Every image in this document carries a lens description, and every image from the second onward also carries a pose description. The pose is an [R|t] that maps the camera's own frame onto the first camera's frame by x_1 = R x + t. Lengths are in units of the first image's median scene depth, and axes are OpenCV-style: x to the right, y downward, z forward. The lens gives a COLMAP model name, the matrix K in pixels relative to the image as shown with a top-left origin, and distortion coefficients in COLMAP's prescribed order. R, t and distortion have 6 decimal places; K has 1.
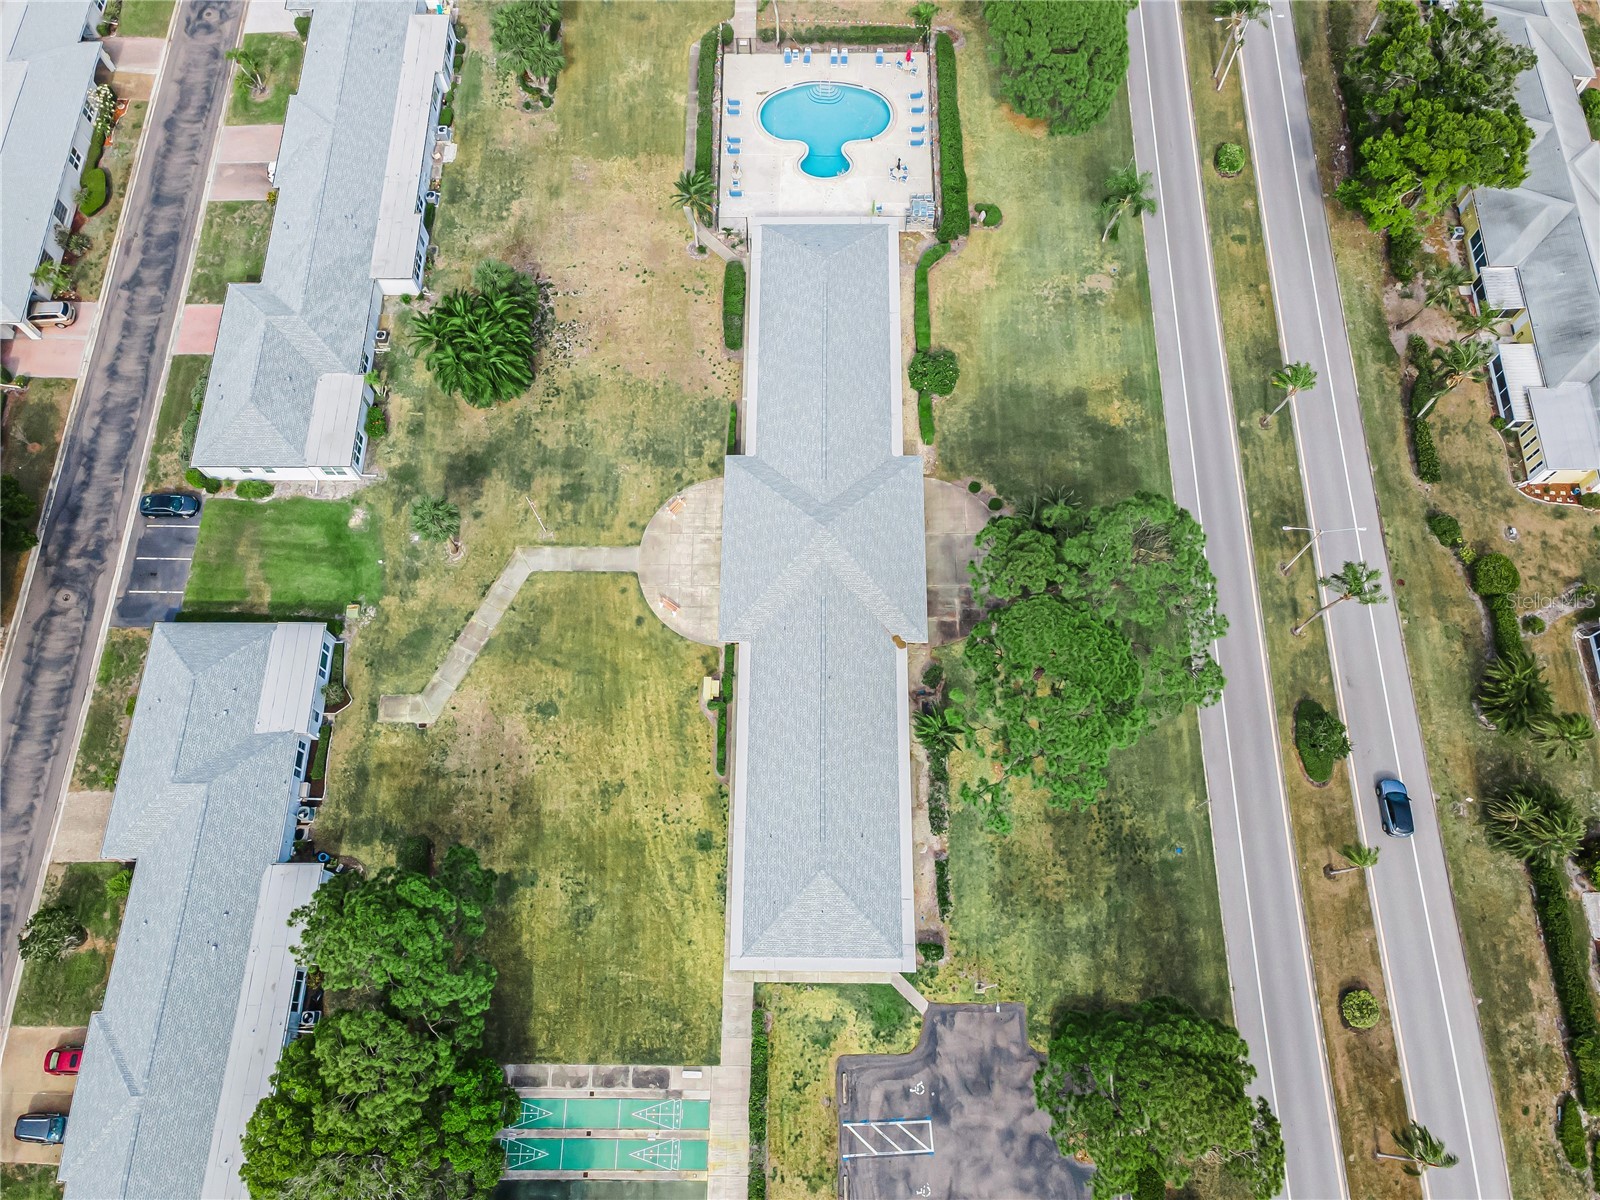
lens RADIAL K [[1192.0, 0, 799.4], [0, 1192.0, 612.2], [0, 0, 1]] dist [0.021360, 0.067087]
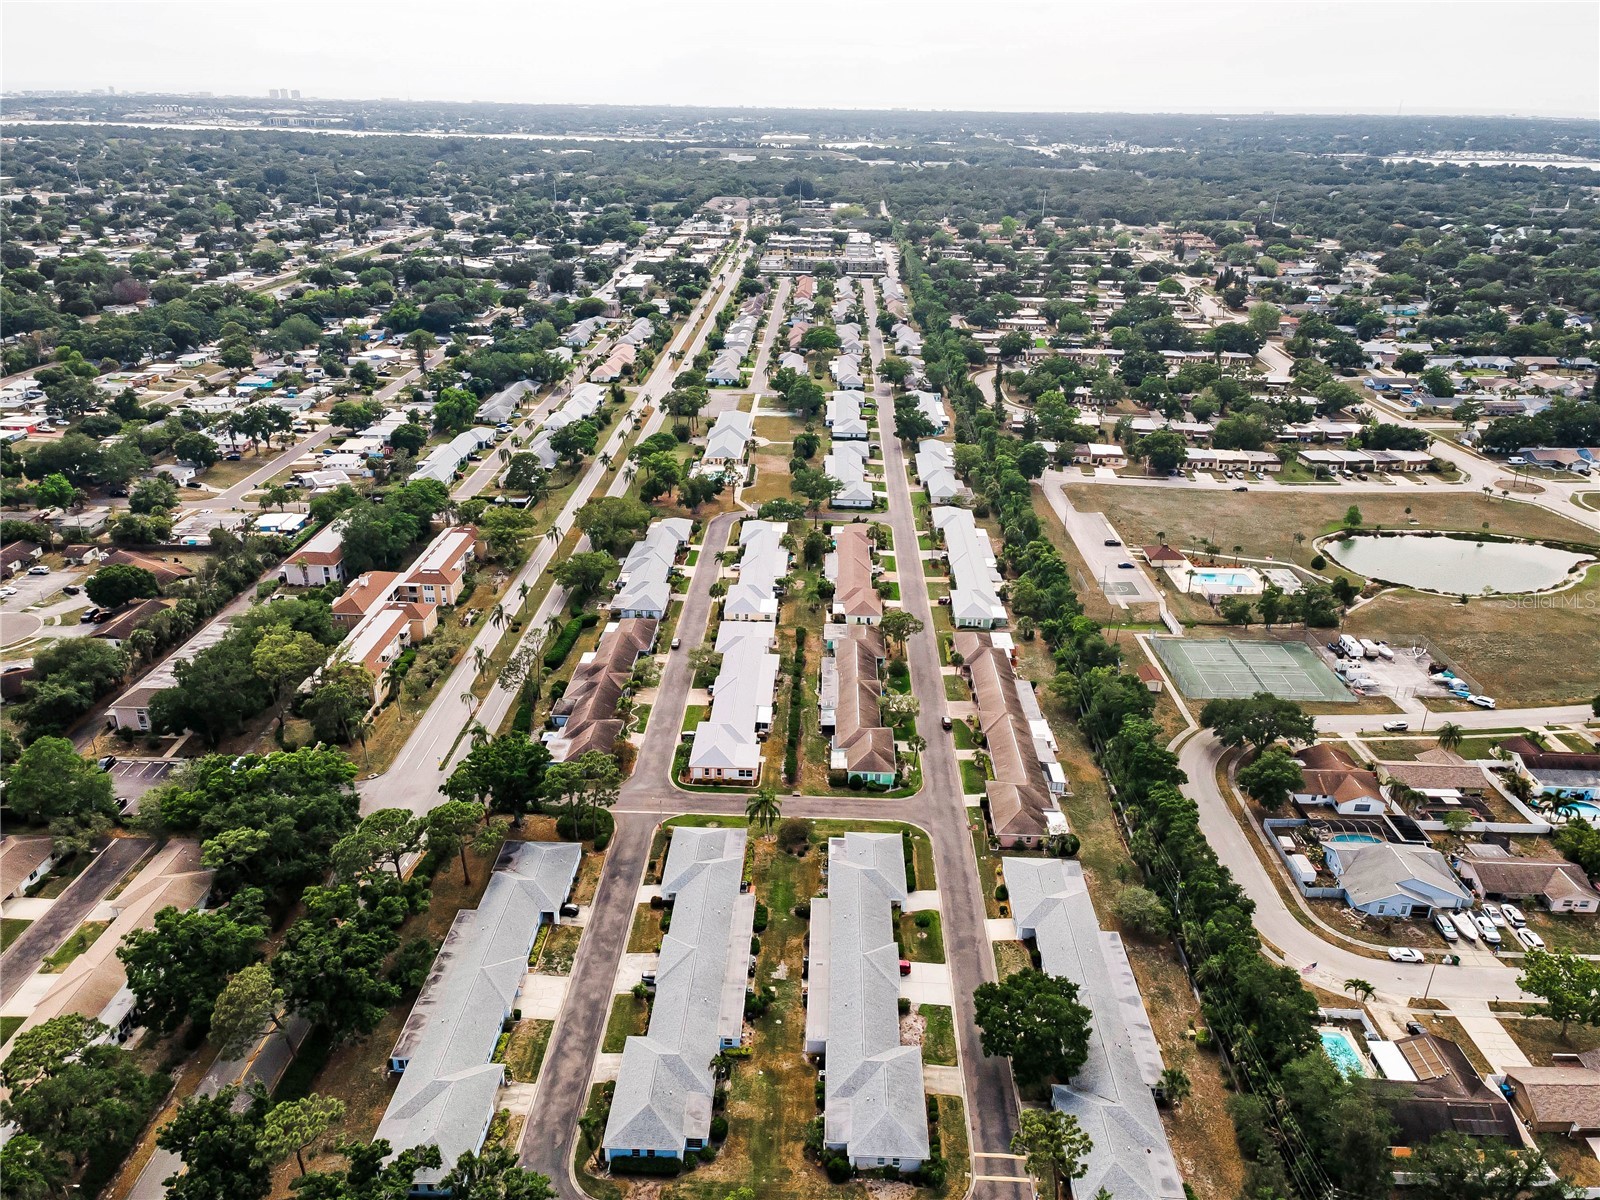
lens RADIAL K [[1174.4, 0, 797.3], [0, 1174.4, 596.7], [0, 0, 1]] dist [0.012727, 0.073801]
pose [[-0.999778, -0.006898, 0.019932, -0.320287], [0.020159, -0.034559, 0.999199, -4.382162], [-0.006204, 0.999379, 0.034691, 1.379670]]
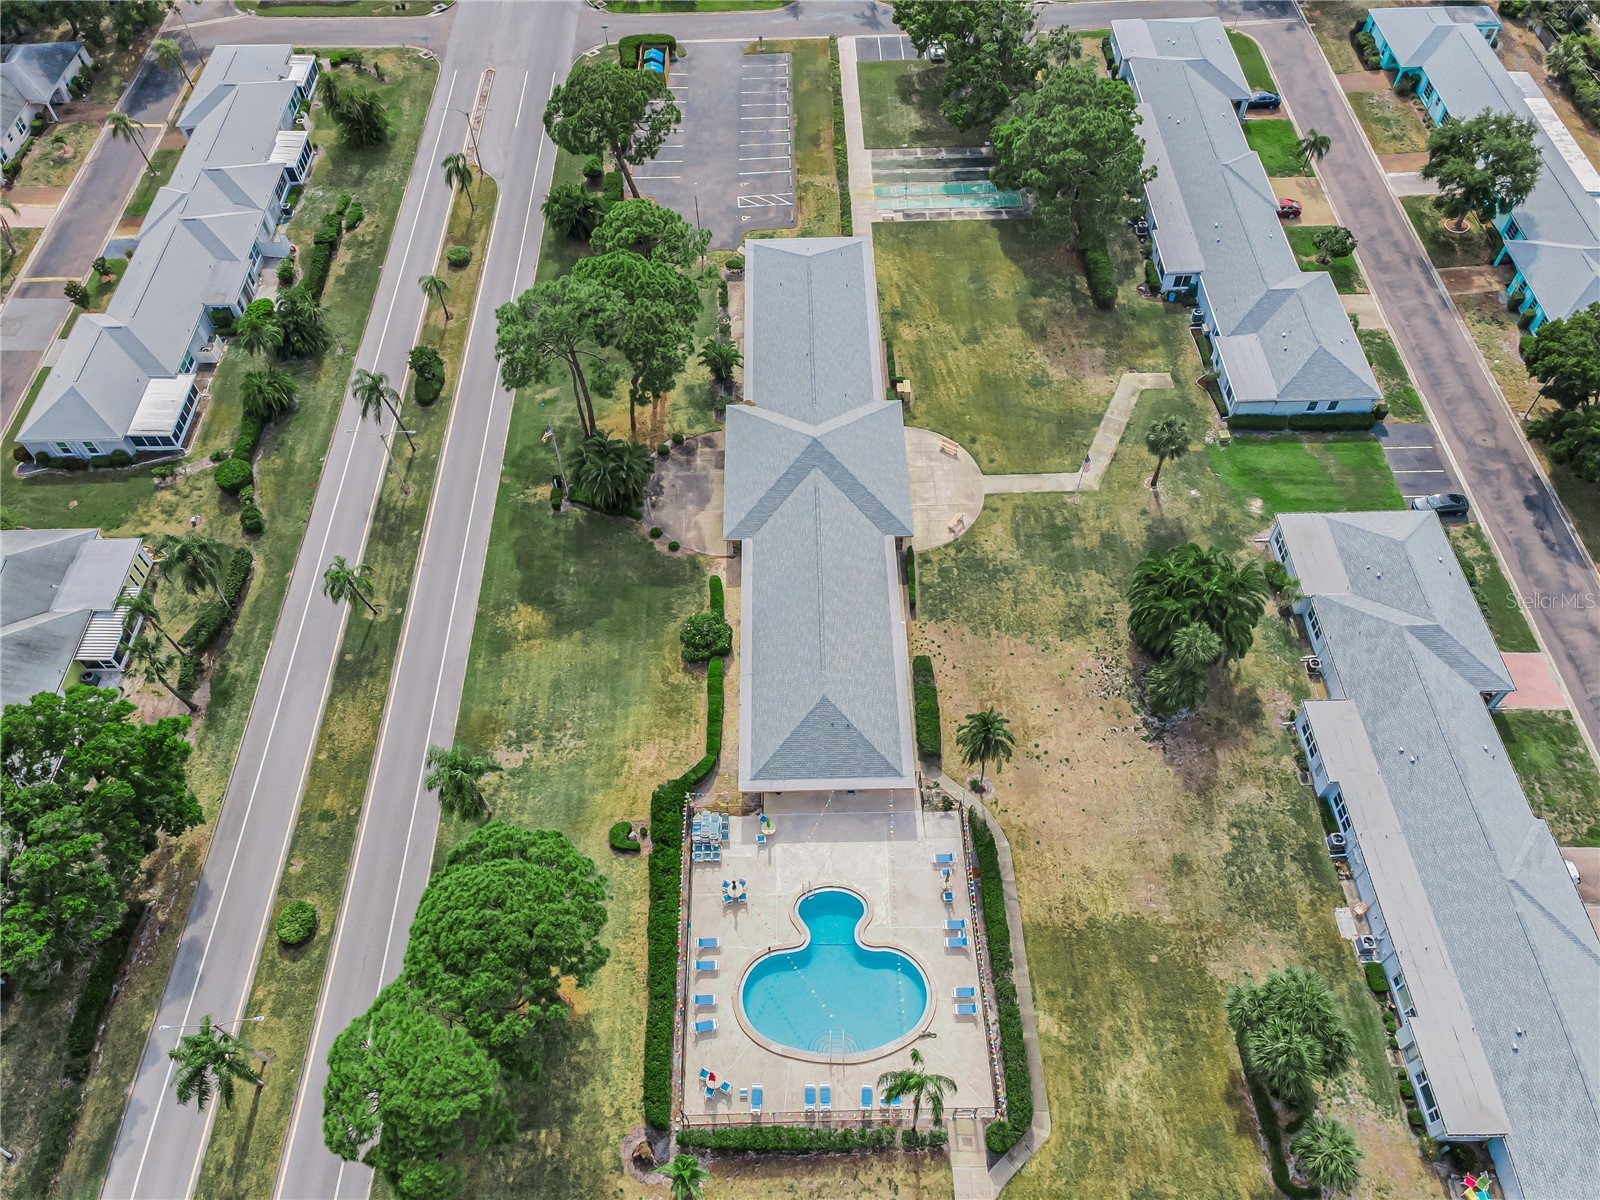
lens RADIAL K [[1165.7, 0, 796.8], [0, 1165.7, 621.0], [0, 0, 1]] dist [0.041264, 0.007317]
pose [[-0.998990, 0.043180, 0.012412, 0.028489], [-0.013101, -0.544229, 0.838834, -0.970886], [0.042975, 0.837825, 0.544245, 0.487035]]
